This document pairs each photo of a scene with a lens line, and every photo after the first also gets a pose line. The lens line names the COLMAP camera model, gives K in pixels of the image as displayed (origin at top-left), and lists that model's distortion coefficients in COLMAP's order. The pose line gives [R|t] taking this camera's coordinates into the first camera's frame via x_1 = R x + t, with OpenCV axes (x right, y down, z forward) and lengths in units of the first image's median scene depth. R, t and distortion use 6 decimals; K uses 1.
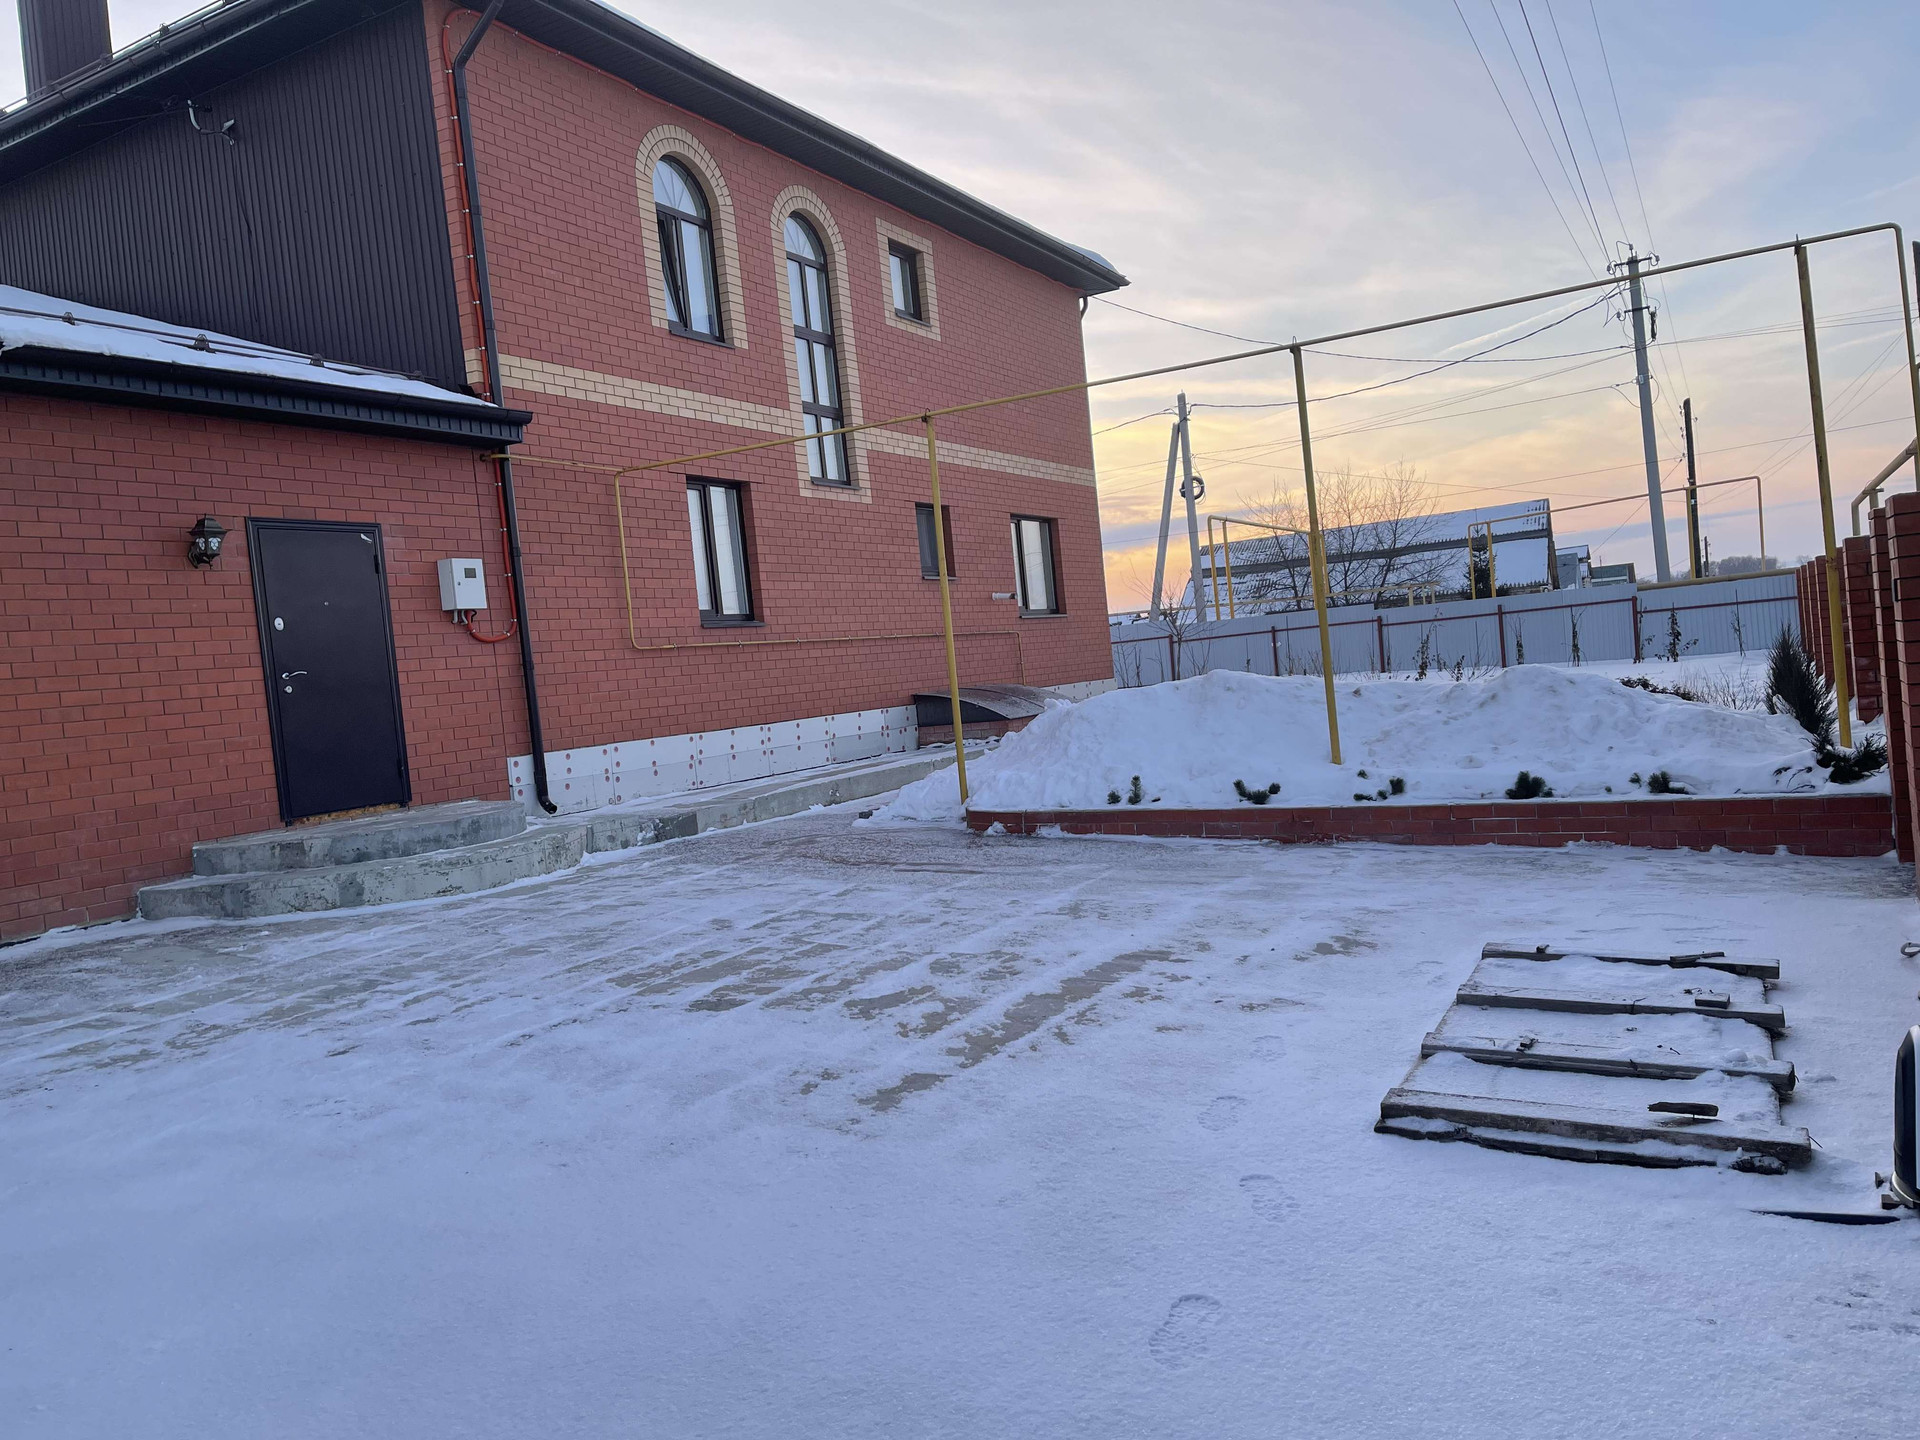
lens RADIAL K [[1453.1, 0, 962.2], [0, 1453.1, 718.4], [0, 0, 1]] dist [0.045096, -0.022132]
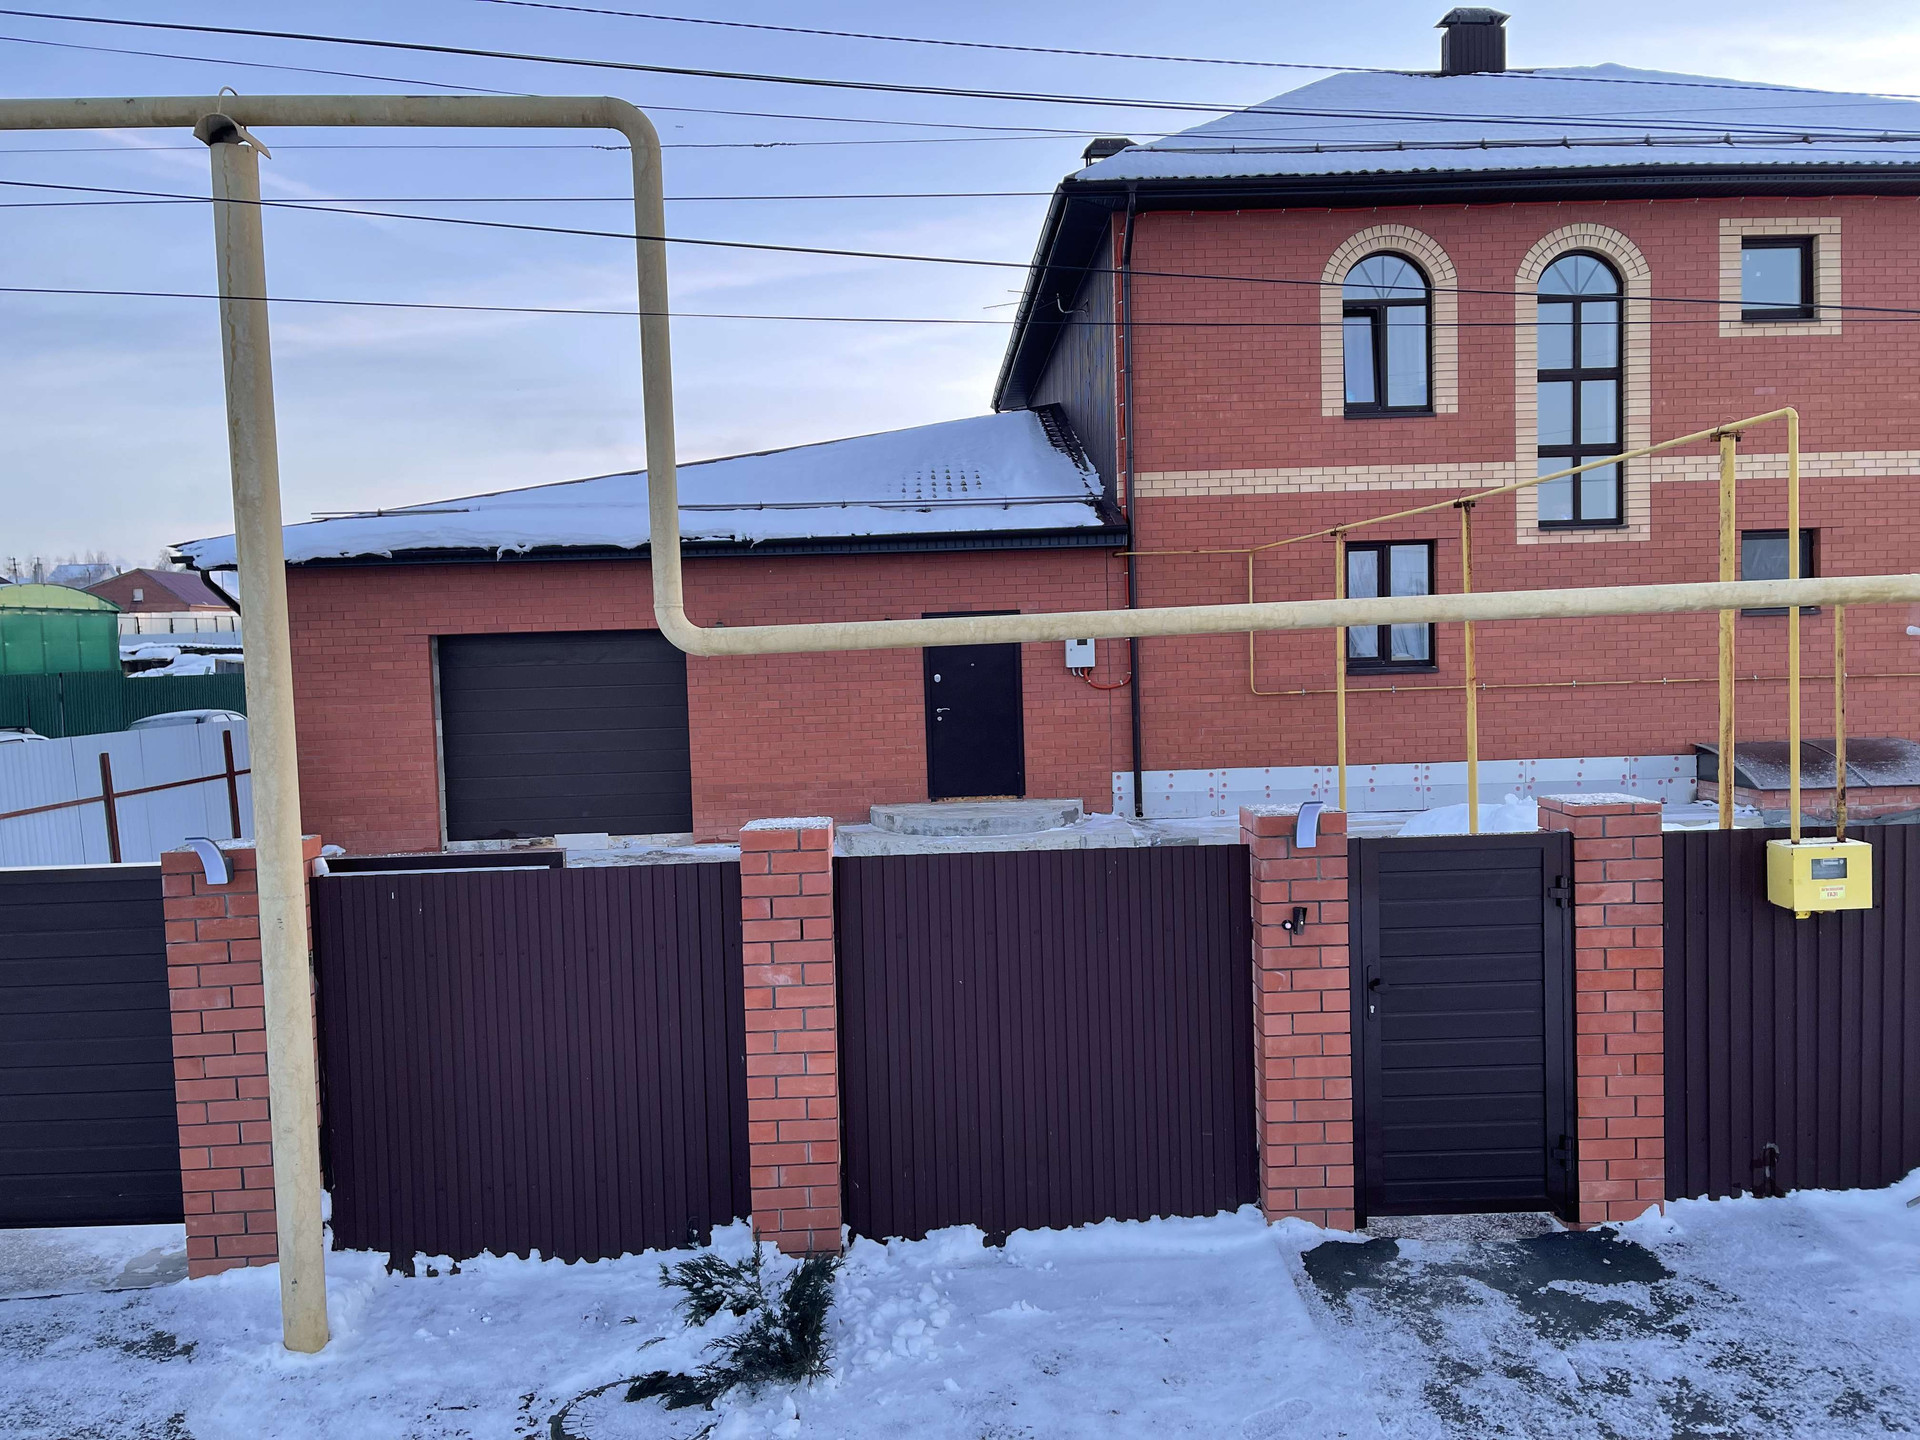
lens RADIAL K [[1453.1, 0, 963.1], [0, 1453.1, 718.7], [0, 0, 1]] dist [0.045096, -0.022132]
pose [[0.496099, 0.128303, -0.858734, 0.775585], [-0.046130, 0.991520, 0.121493, -0.179722], [0.867040, -0.020659, 0.497811, 0.186920]]
